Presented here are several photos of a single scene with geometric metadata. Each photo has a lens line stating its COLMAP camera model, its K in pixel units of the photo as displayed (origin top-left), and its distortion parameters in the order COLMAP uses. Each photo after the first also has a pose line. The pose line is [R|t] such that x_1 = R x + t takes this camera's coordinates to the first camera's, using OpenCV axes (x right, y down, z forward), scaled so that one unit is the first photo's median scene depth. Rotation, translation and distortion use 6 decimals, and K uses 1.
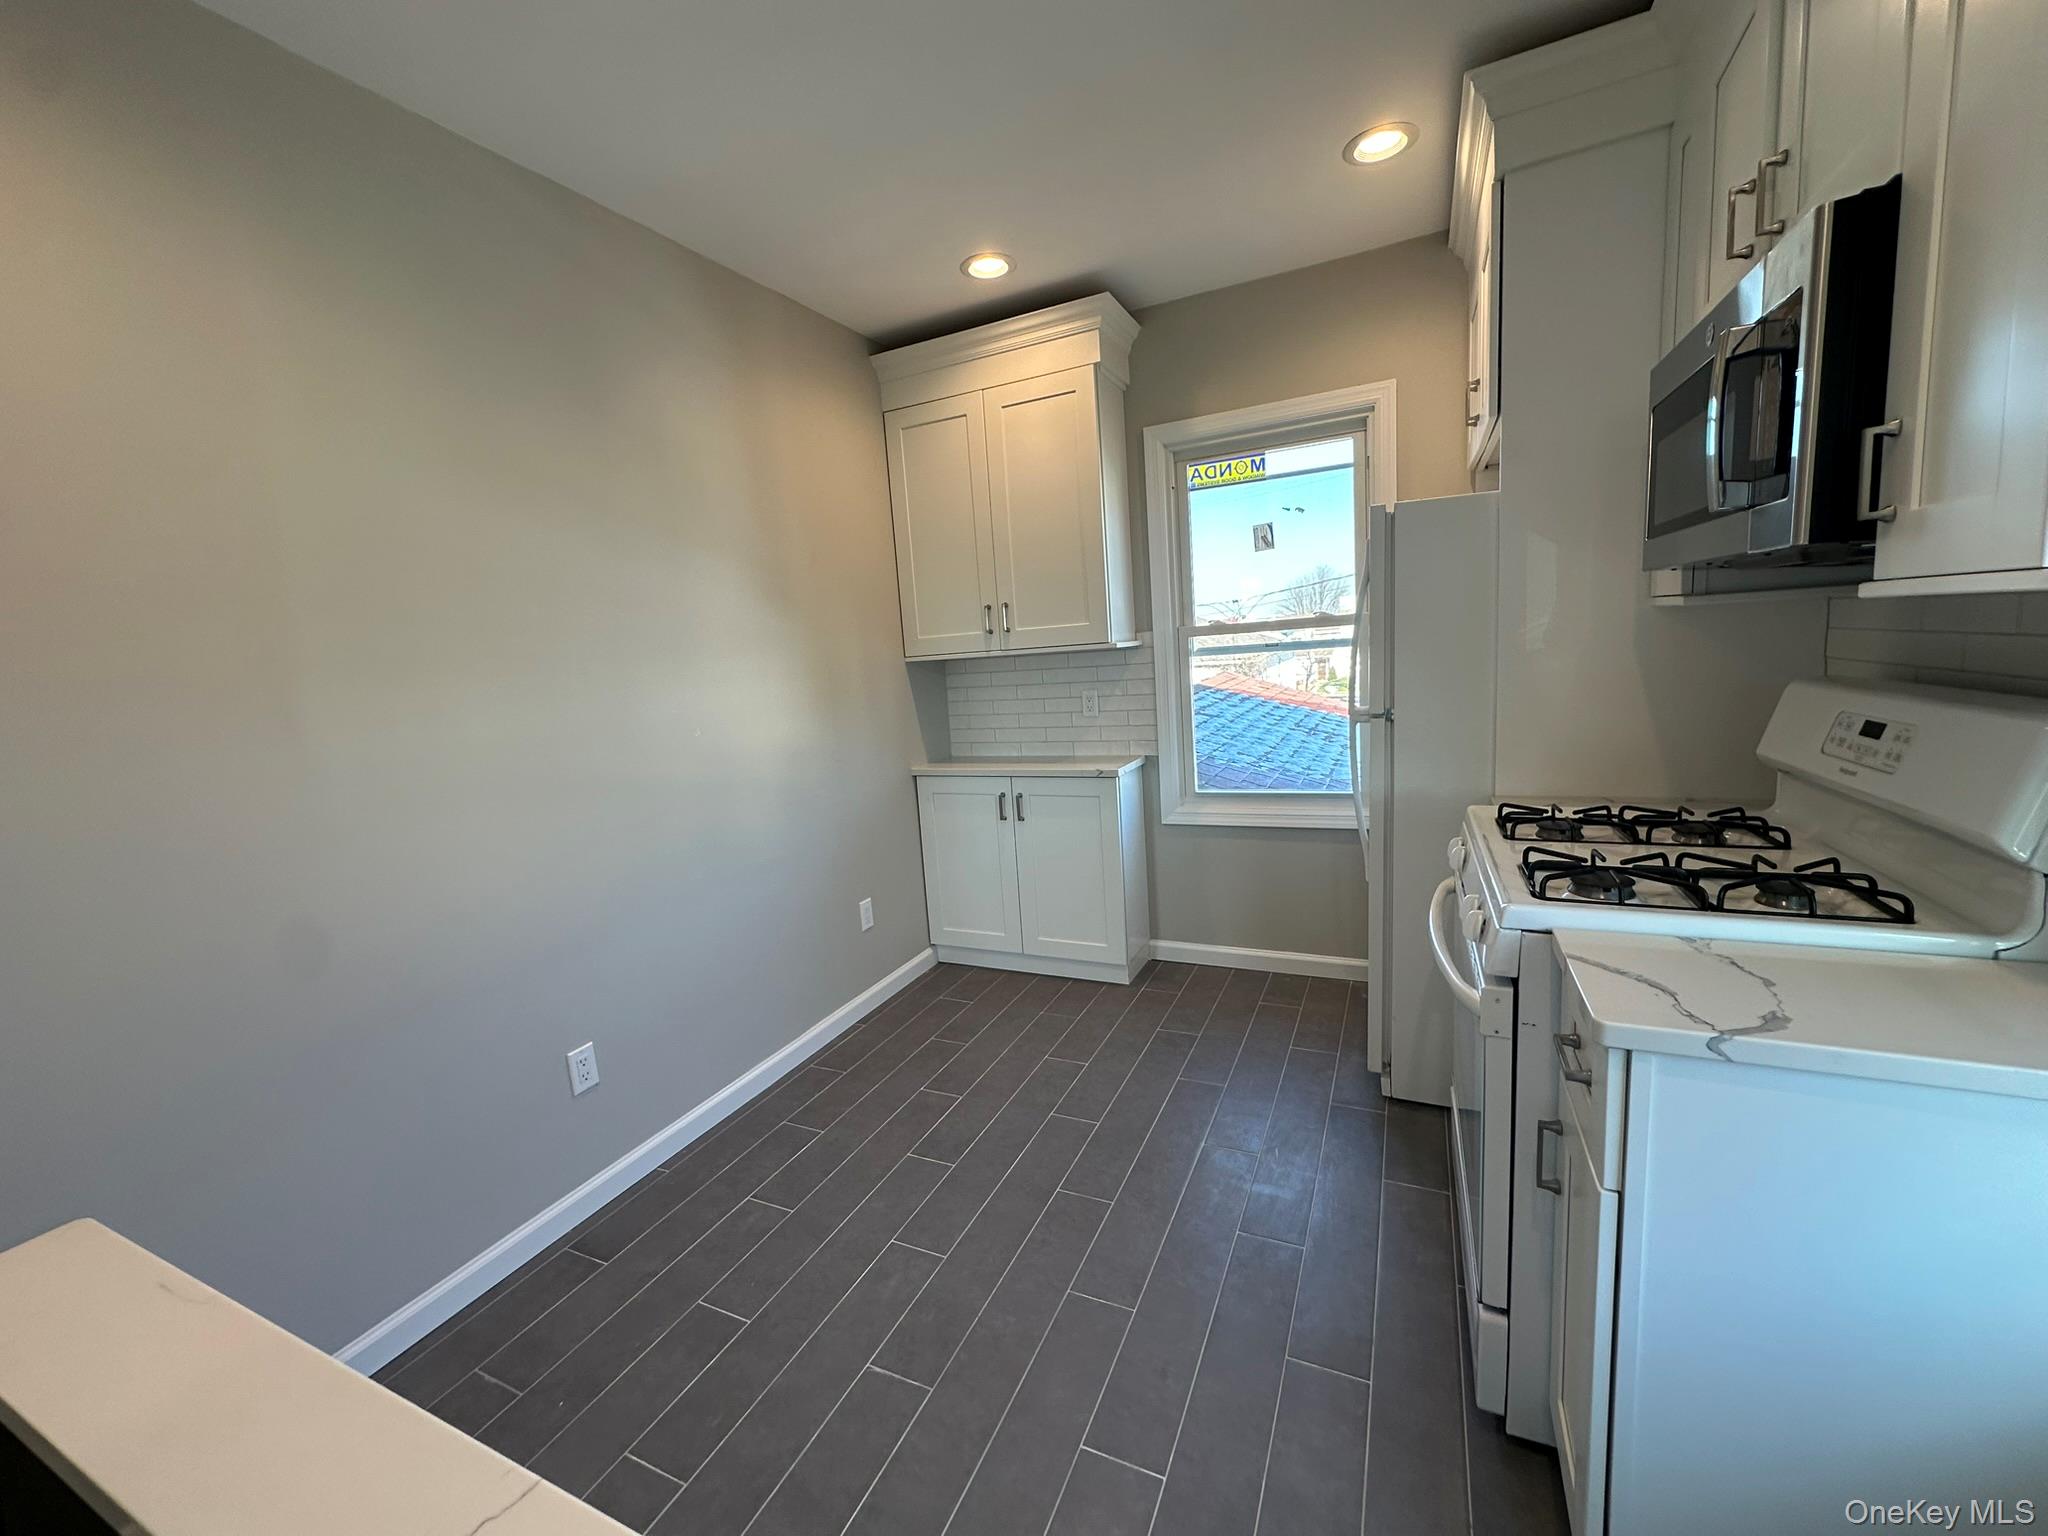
lens RADIAL K [[817.3, 0, 1024.0], [0, 817.3, 768.0], [0, 0, 1]] dist [-0.001043, -0.000147]
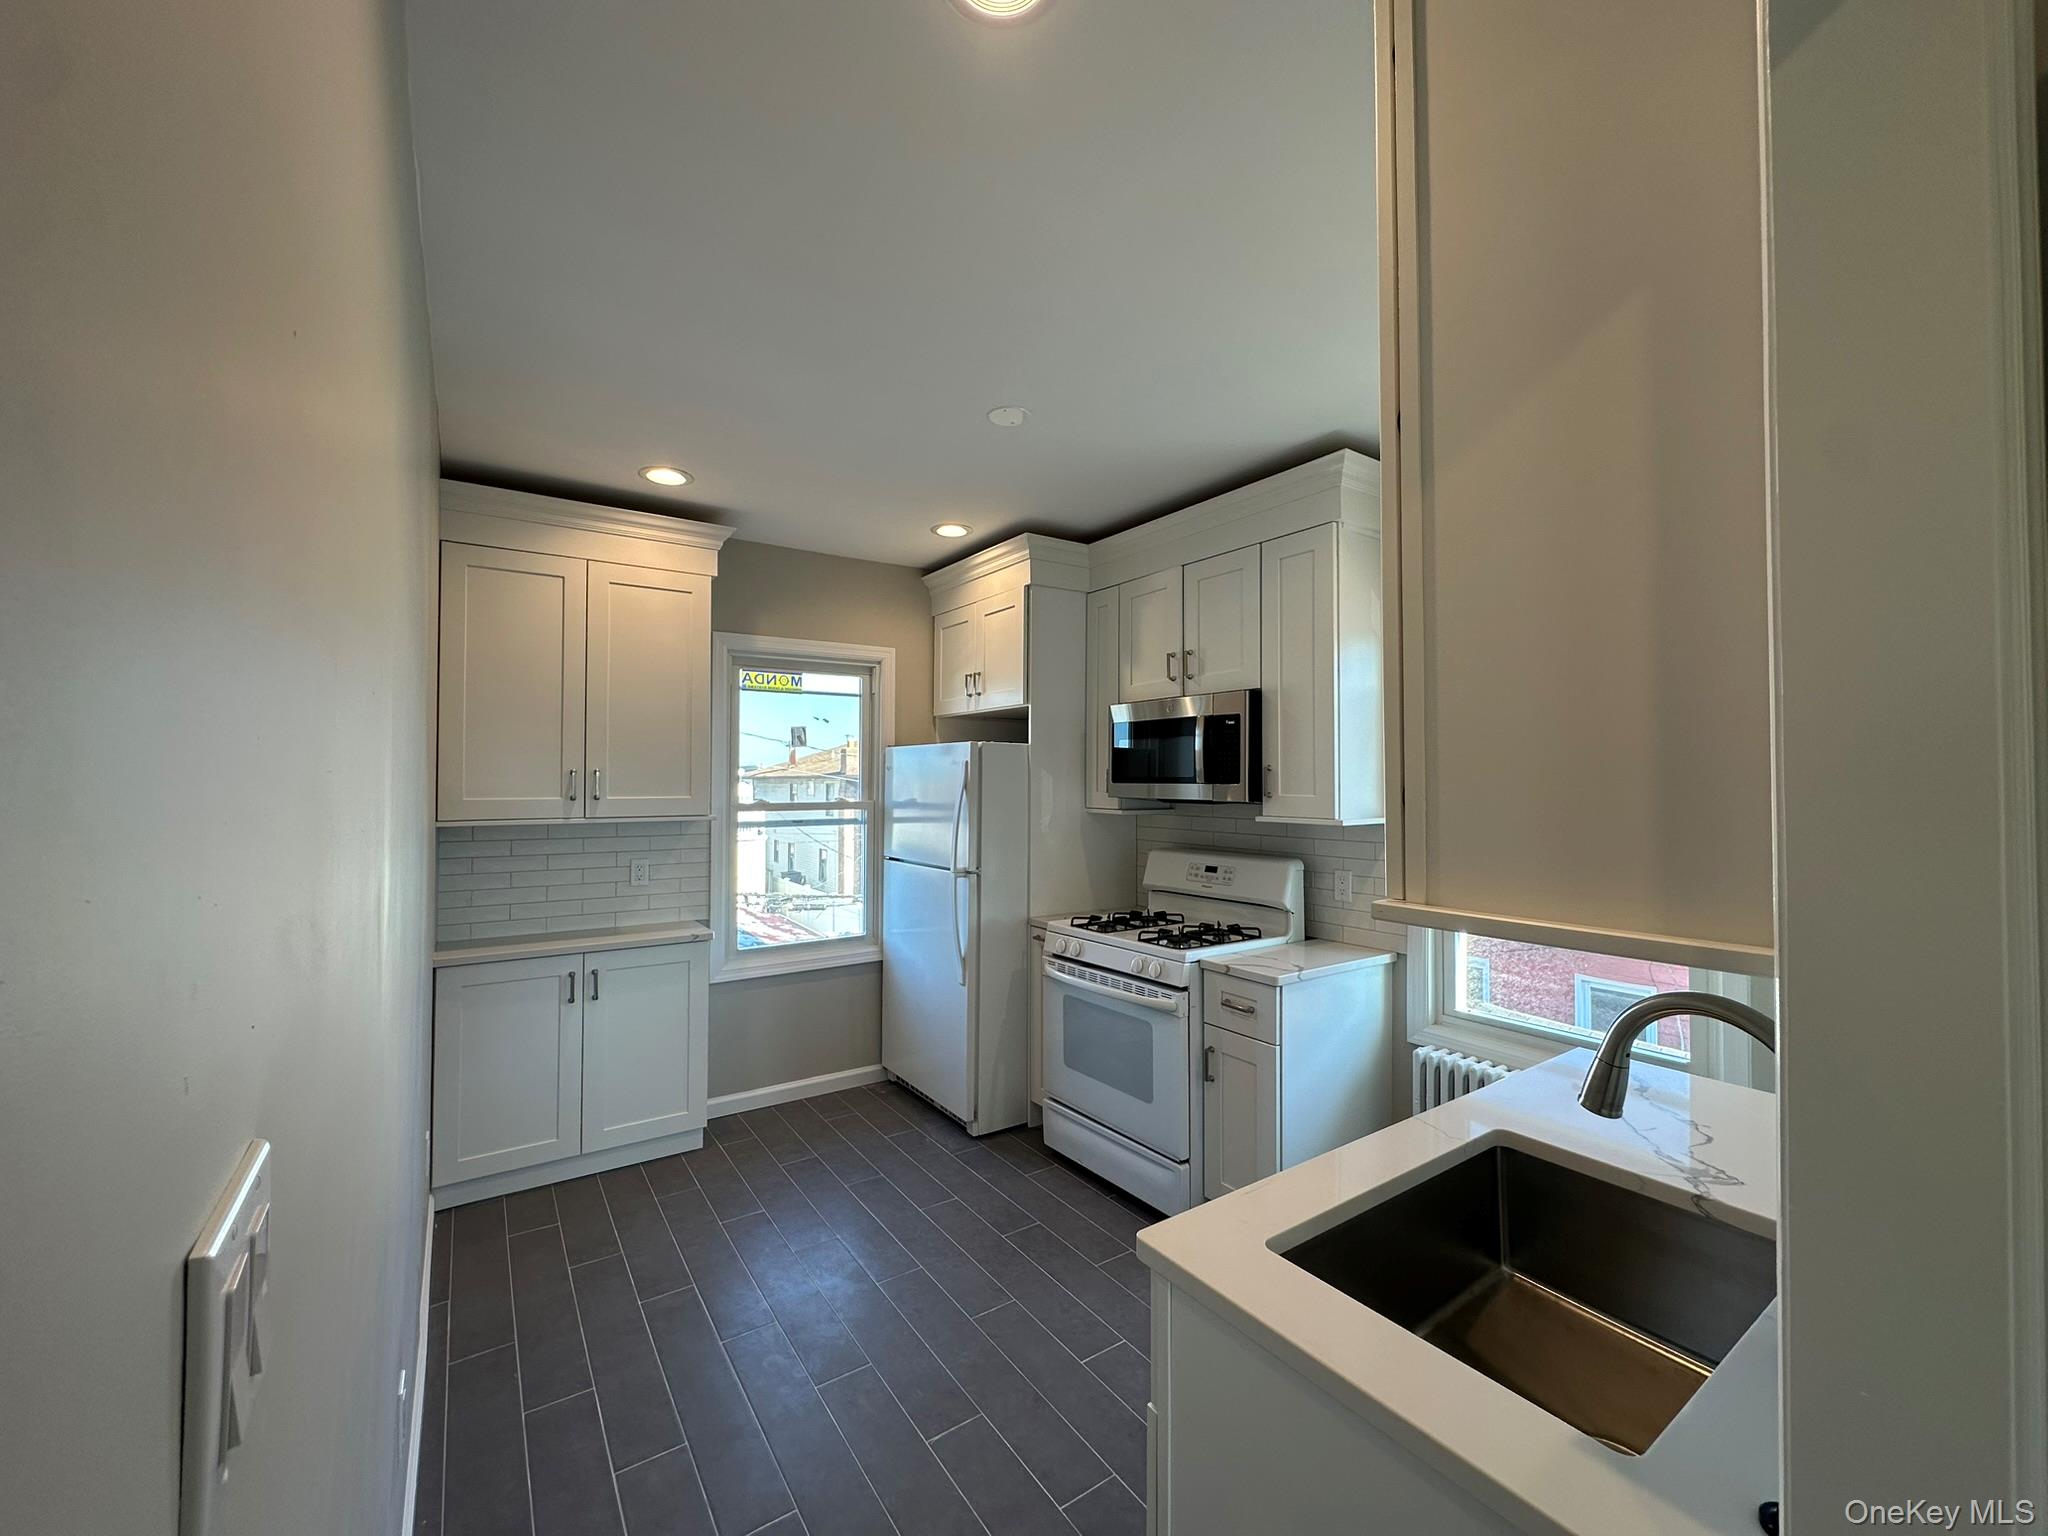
lens RADIAL K [[817.3, 0, 1024.0], [0, 817.3, 768.0], [0, 0, 1]] dist [-0.001043, -0.000147]
pose [[0.502999, 0.085773, 0.860020, -0.624960], [0.091492, 0.984188, -0.151668, -0.010574], [-0.859431, 0.154973, 0.487198, 0.090779]]
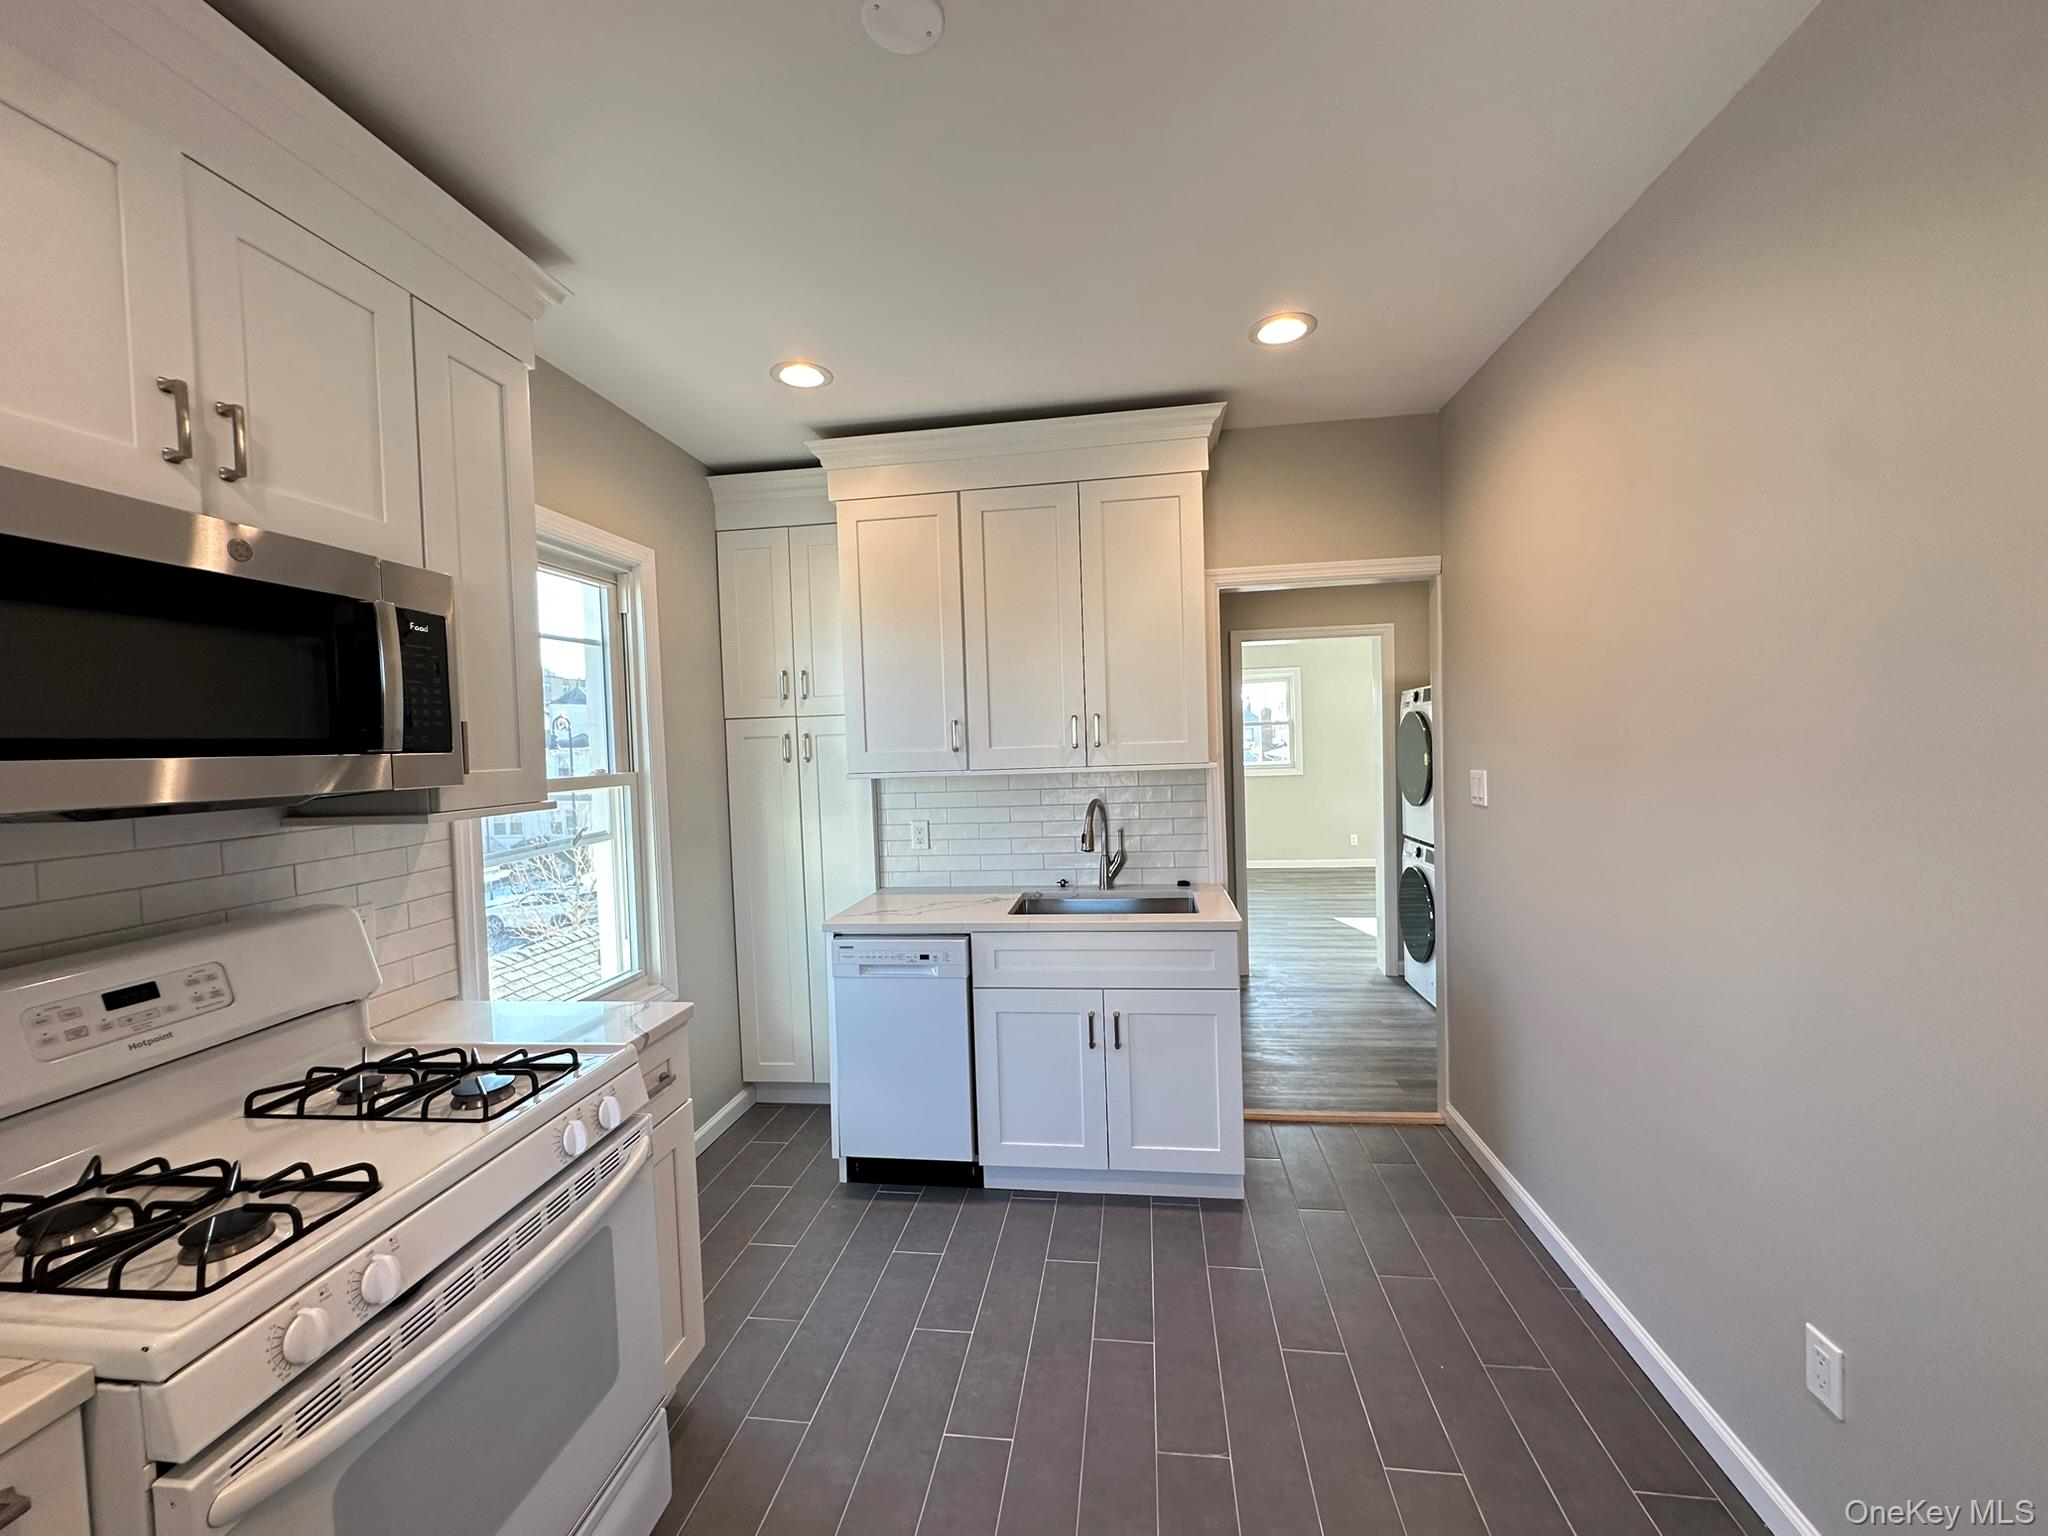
lens RADIAL K [[817.3, 0, 1024.0], [0, 817.3, 768.0], [0, 0, 1]] dist [-0.001043, -0.000147]
pose [[-0.946734, 0.114548, -0.300955, 0.140932], [0.055377, 0.978584, 0.198258, -0.181783], [0.317220, 0.171032, -0.932802, 0.910831]]
